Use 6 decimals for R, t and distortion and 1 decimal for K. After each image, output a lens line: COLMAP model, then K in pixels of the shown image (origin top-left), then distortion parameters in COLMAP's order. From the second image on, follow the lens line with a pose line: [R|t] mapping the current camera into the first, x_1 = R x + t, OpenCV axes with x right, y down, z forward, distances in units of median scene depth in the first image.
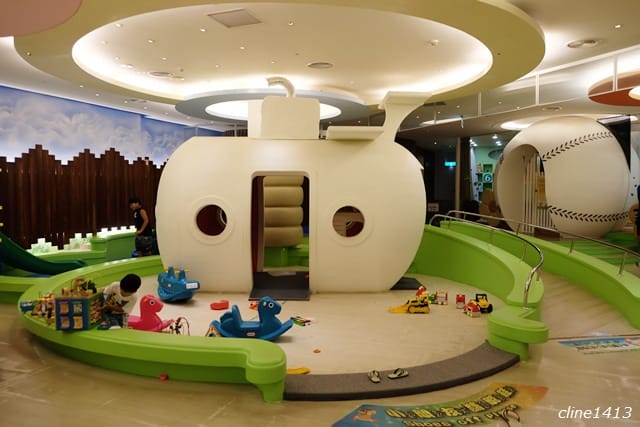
lens RADIAL K [[564.8, 0, 320.0], [0, 564.8, 213.5], [0, 0, 1]] dist [0.000061, 0.250708]
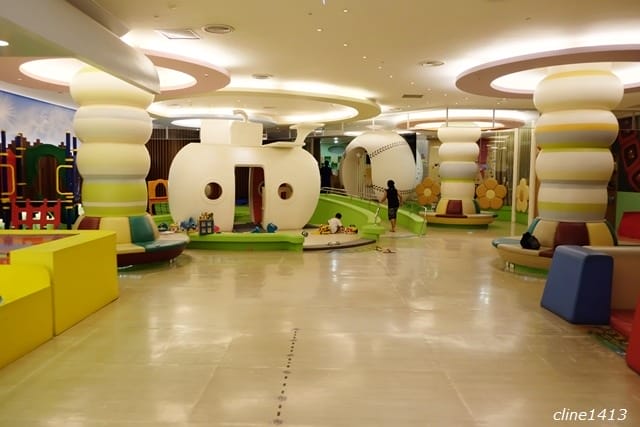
lens RADIAL K [[564.8, 0, 320.0], [0, 564.8, 213.5], [0, 0, 1]] dist [0.000061, 0.250708]
pose [[0.948730, -0.006899, 0.316013, -0.387784], [-0.004283, 0.999389, 0.034677, 0.018619], [-0.316059, -0.034252, 0.948121, -0.744307]]
